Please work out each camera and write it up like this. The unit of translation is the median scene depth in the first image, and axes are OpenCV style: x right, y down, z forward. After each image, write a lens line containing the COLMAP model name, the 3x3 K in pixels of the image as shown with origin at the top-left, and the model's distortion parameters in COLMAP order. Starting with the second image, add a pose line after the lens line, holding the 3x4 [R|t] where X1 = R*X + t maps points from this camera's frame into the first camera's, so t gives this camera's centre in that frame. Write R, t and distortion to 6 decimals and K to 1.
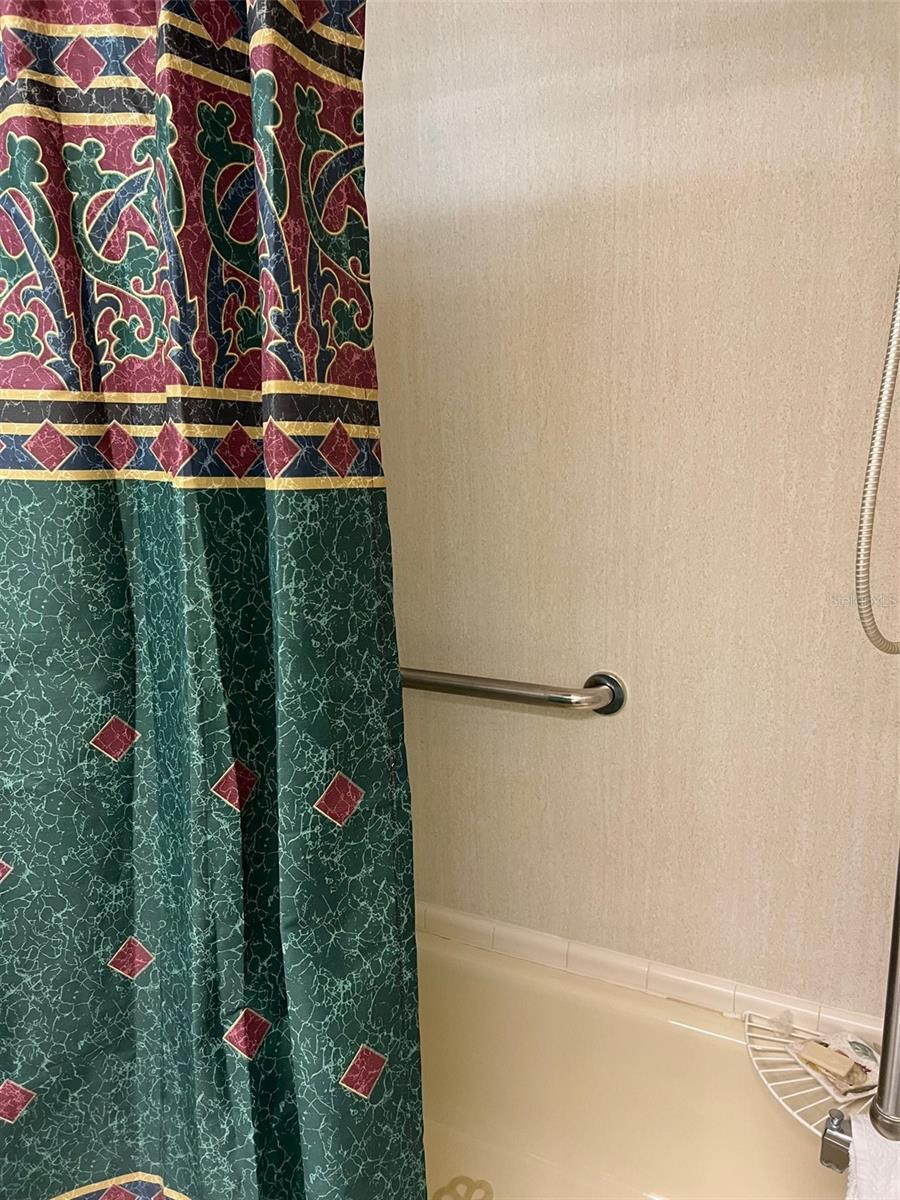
lens RADIAL K [[907.5, 0, 452.1], [0, 907.5, 591.3], [0, 0, 1]] dist [0.070170, -0.079758]
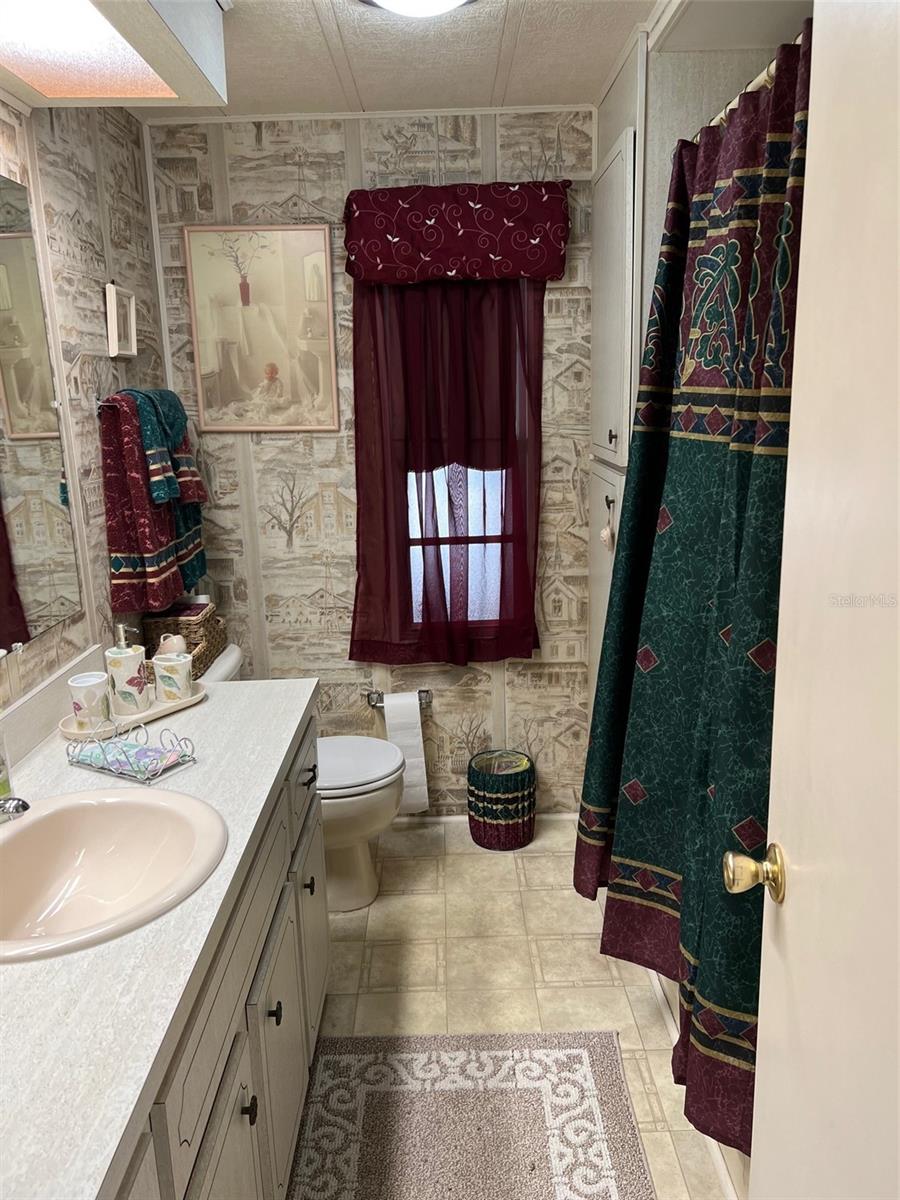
lens RADIAL K [[907.5, 0, 439.0], [0, 907.5, 571.4], [0, 0, 1]] dist [0.070170, -0.079758]
pose [[0.459782, 0.192925, -0.866822, 0.890496], [-0.178886, 0.976228, 0.122390, -0.003214], [0.869828, 0.098789, 0.483363, -0.239387]]
